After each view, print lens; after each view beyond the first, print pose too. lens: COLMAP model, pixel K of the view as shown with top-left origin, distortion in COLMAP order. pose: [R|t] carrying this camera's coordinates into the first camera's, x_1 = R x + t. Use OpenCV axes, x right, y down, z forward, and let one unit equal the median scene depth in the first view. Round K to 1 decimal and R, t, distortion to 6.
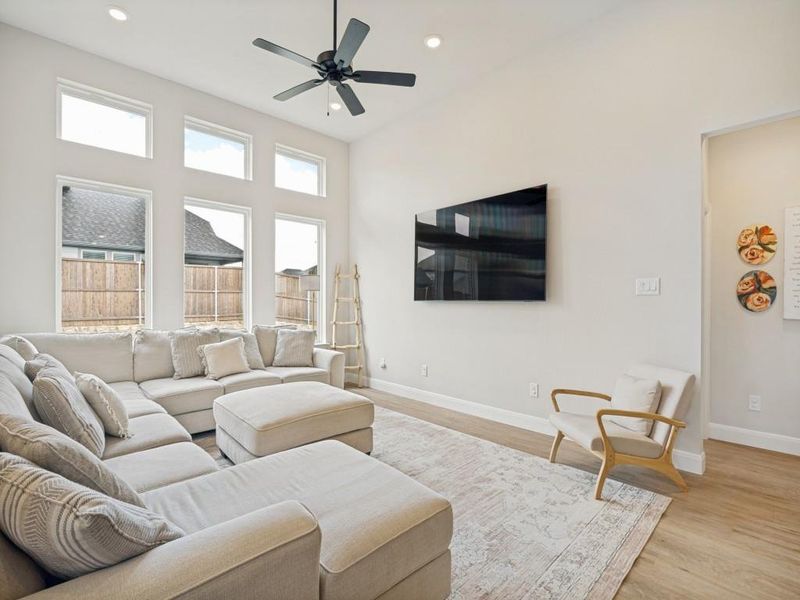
lens RADIAL K [[369.6, 0, 393.7], [0, 369.6, 302.6], [0, 0, 1]] dist [-0.016766, -0.000303]
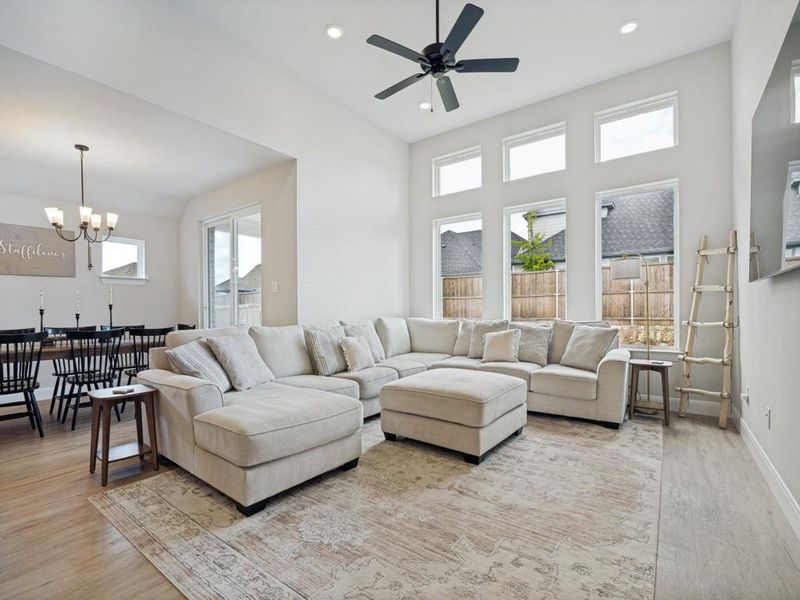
lens RADIAL K [[369.6, 0, 392.8], [0, 369.6, 311.7], [0, 0, 1]] dist [-0.016766, -0.000303]
pose [[0.179971, 0.000034, -0.983672, 0.681187], [0.007884, 0.999968, 0.001477, 0.049113], [0.983640, -0.008021, 0.179965, 0.573083]]
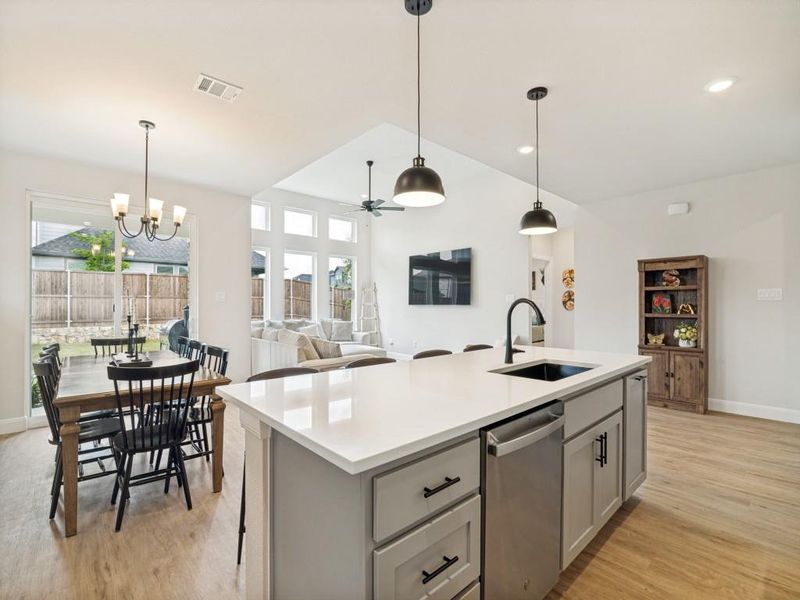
lens RADIAL K [[369.6, 0, 397.4], [0, 369.6, 304.3], [0, 0, 1]] dist [-0.016766, -0.000303]
pose [[0.999831, -0.001026, -0.018328, 0.039714], [0.000928, 0.999985, -0.005373, 0.001549], [0.018333, 0.005355, 0.999818, -0.914021]]
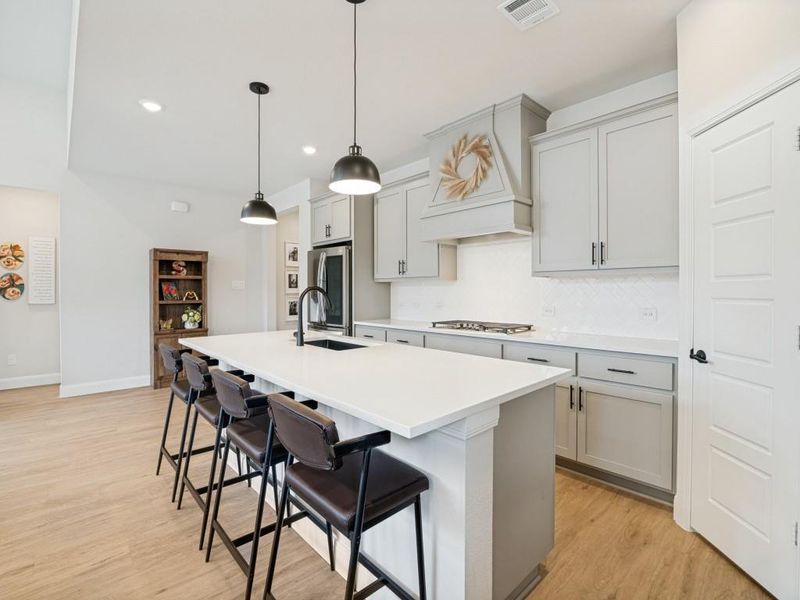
lens RADIAL K [[369.6, 0, 399.1], [0, 369.6, 294.8], [0, 0, 1]] dist [-0.016766, -0.000303]
pose [[-0.003789, -0.007826, 0.999962, -0.425605], [0.006616, 0.999947, 0.007851, 0.001958], [-0.999971, 0.006646, -0.003737, -0.500653]]
